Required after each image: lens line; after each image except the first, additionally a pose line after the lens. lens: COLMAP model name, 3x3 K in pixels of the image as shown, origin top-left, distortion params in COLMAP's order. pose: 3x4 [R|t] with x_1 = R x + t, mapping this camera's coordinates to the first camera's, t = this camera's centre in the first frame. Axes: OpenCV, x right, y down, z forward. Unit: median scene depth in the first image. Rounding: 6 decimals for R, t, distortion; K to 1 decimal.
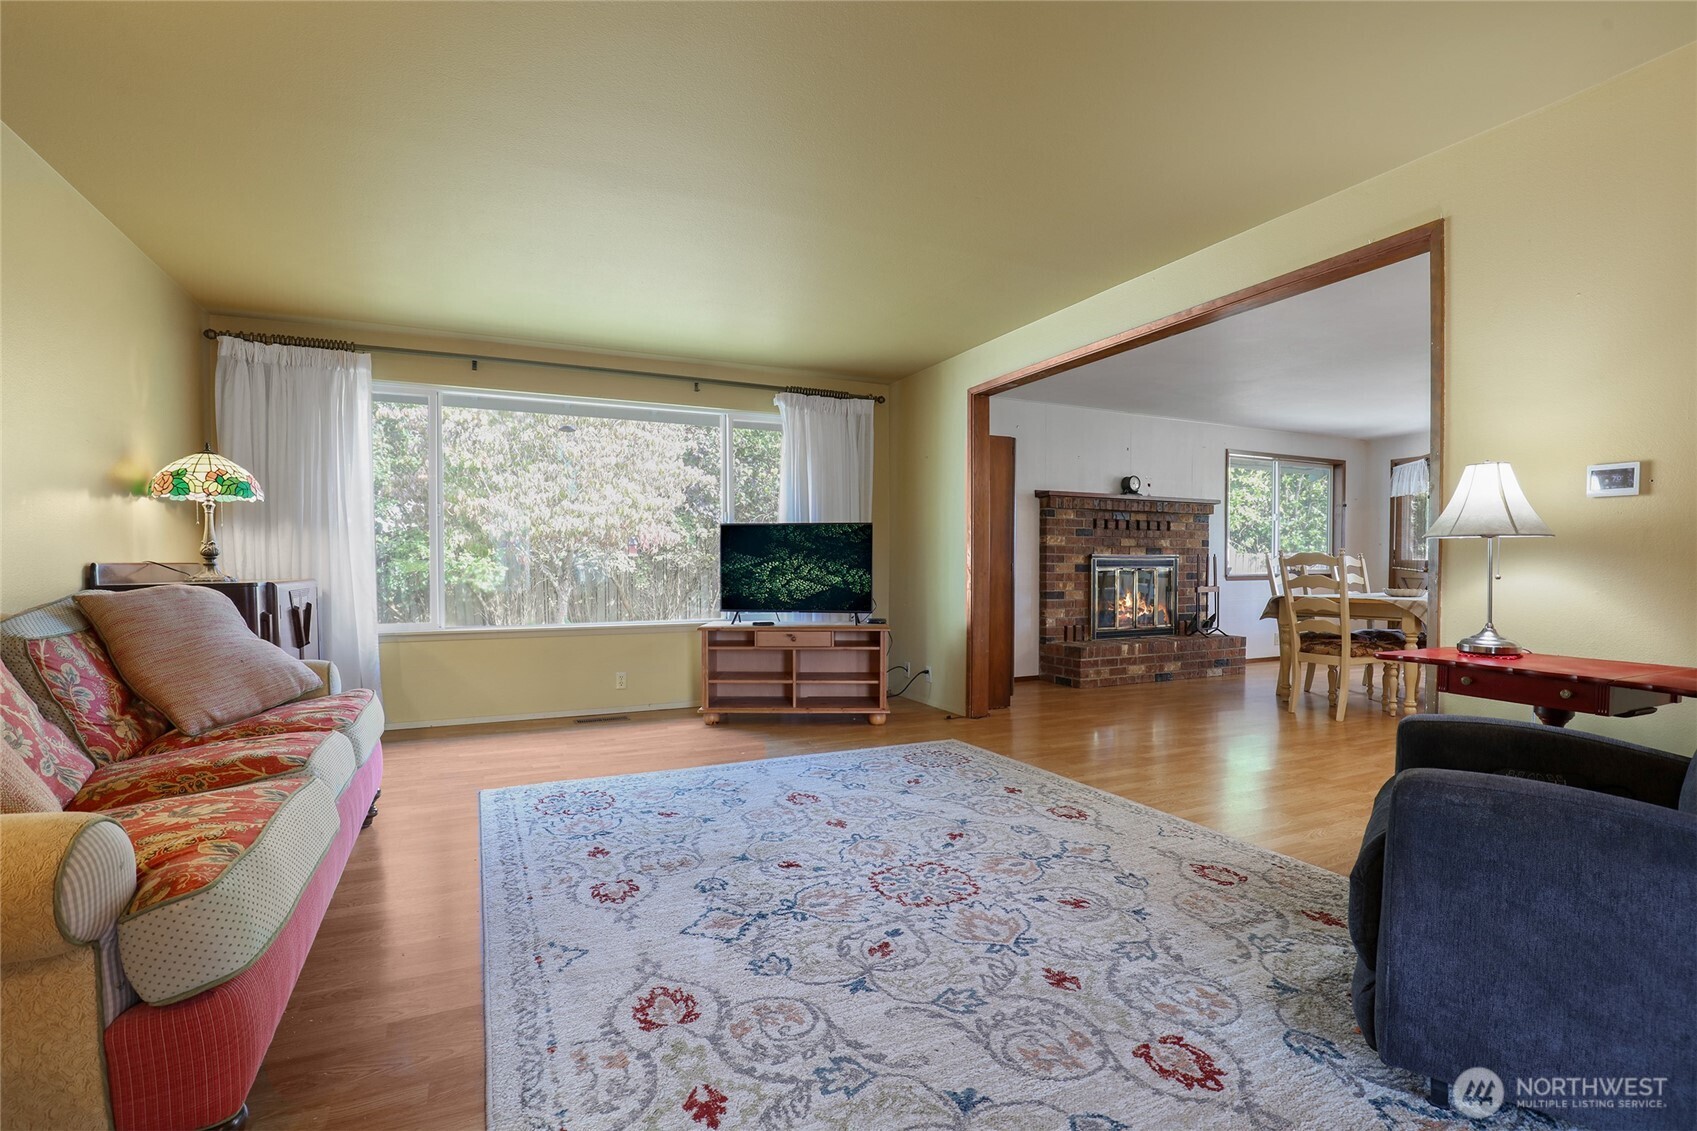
lens RADIAL K [[801.8, 0, 858.0], [0, 801.8, 588.0], [0, 0, 1]] dist [-0.022549, 0.000615]
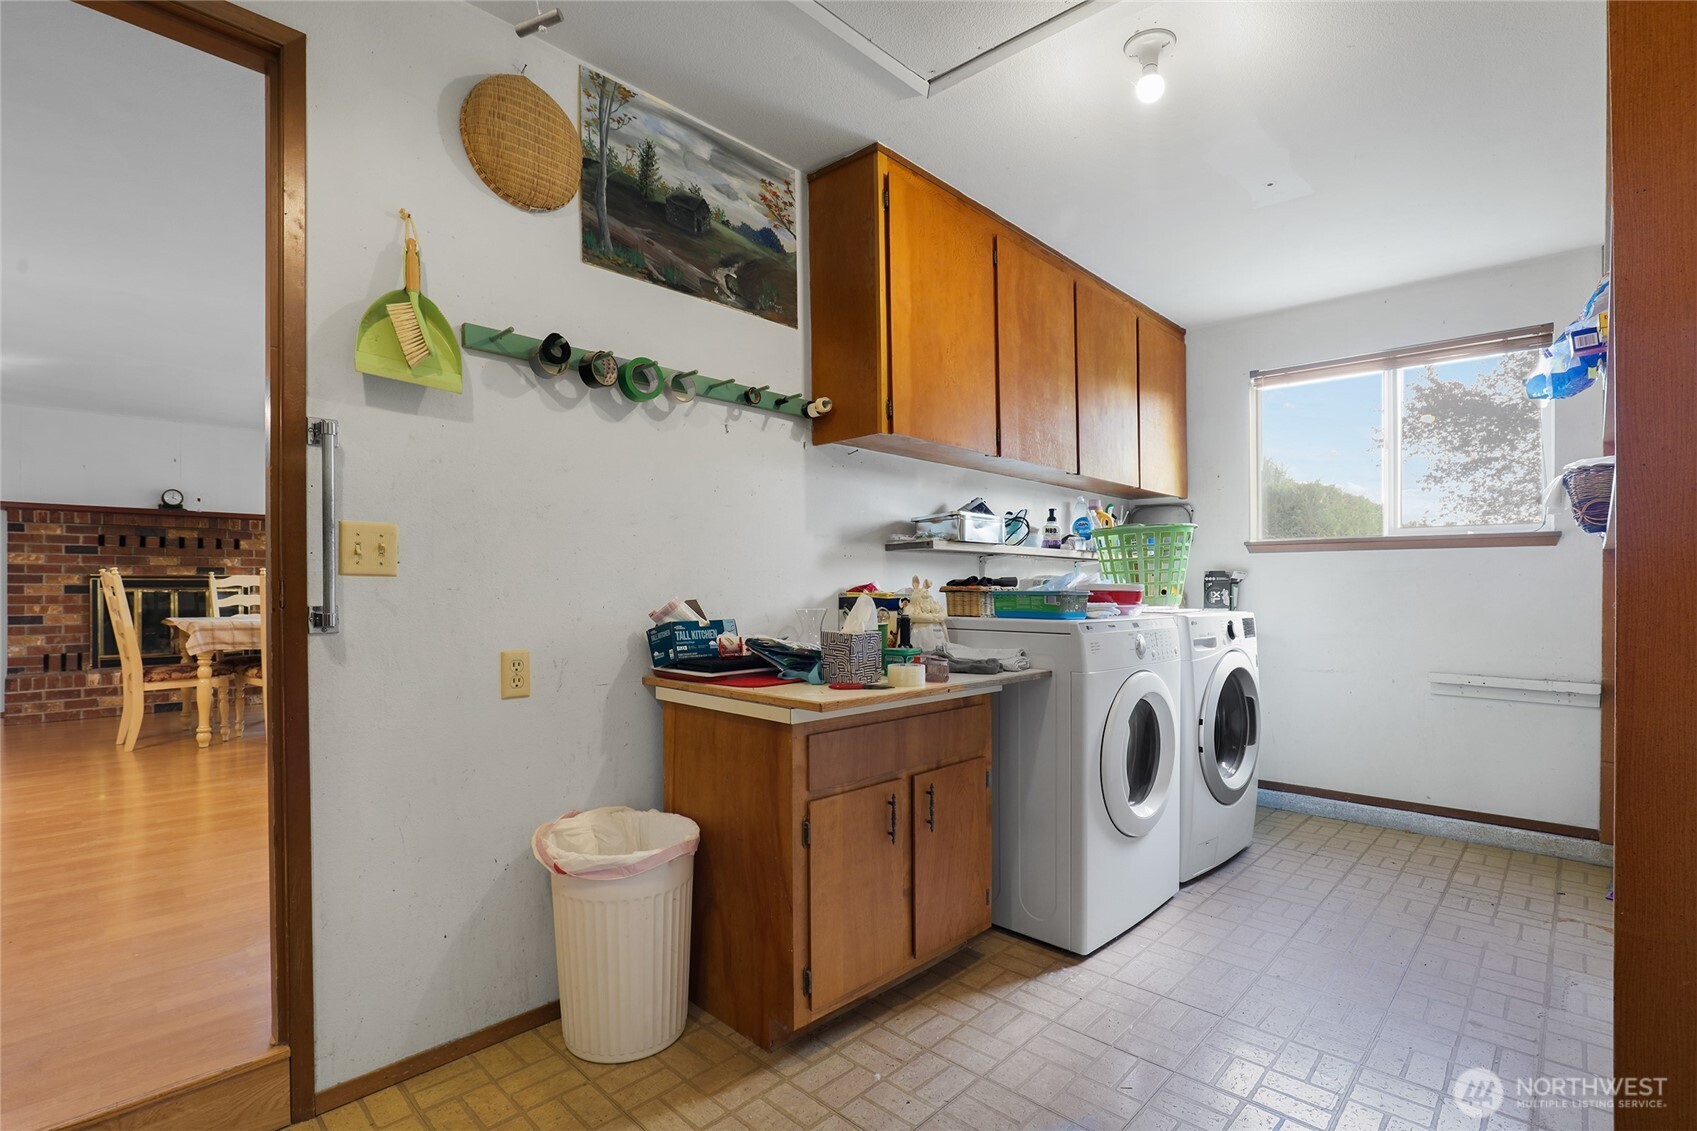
lens RADIAL K [[801.8, 0, 858.0], [0, 801.8, 588.0], [0, 0, 1]] dist [-0.022549, 0.000615]
pose [[0.934399, -0.001339, 0.356227, 0.773119], [0.008695, 0.999781, -0.019050, -0.001936], [-0.356123, 0.020897, 0.934205, -0.133207]]
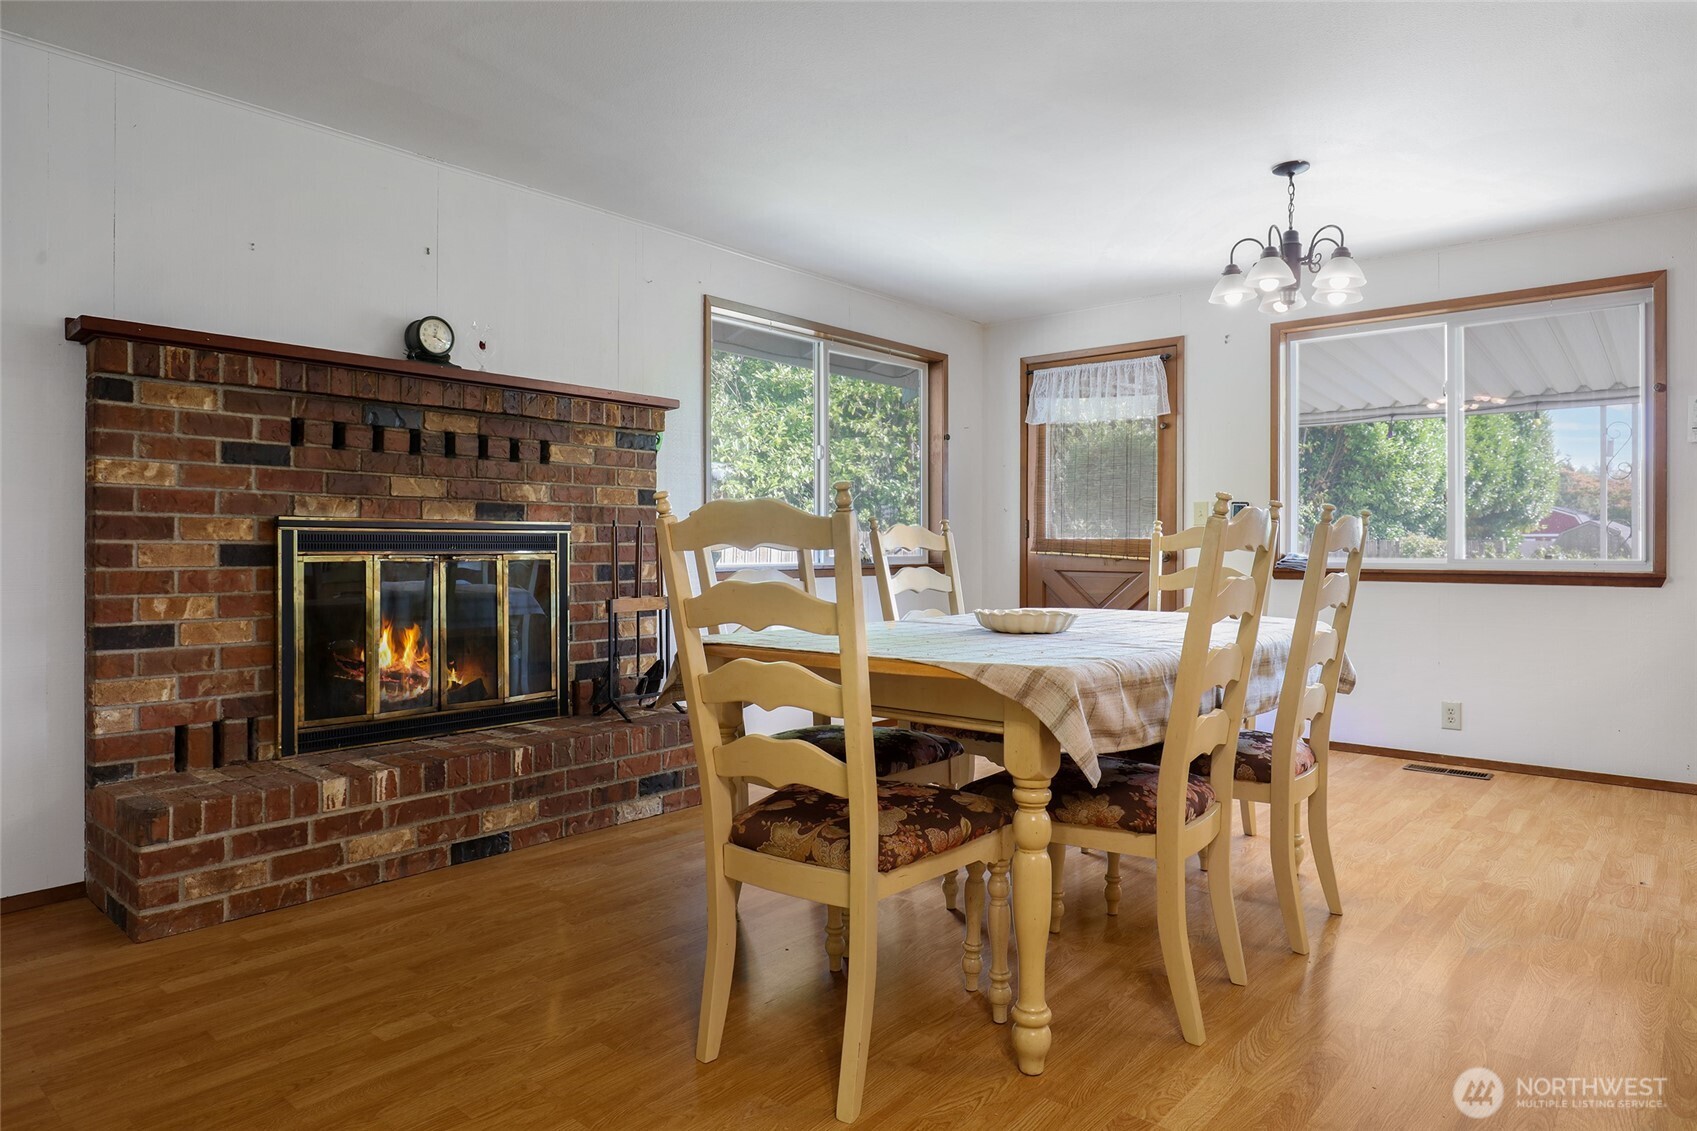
lens RADIAL K [[1031.1, 0, 863.7], [0, 1031.1, 553.4], [0, 0, 1]] dist [-0.003828, -0.001423]
pose [[0.914843, -0.000985, 0.403808, 0.339394], [0.010212, 0.999734, -0.020697, -0.013229], [-0.403680, 0.023058, 0.914610, 0.469786]]
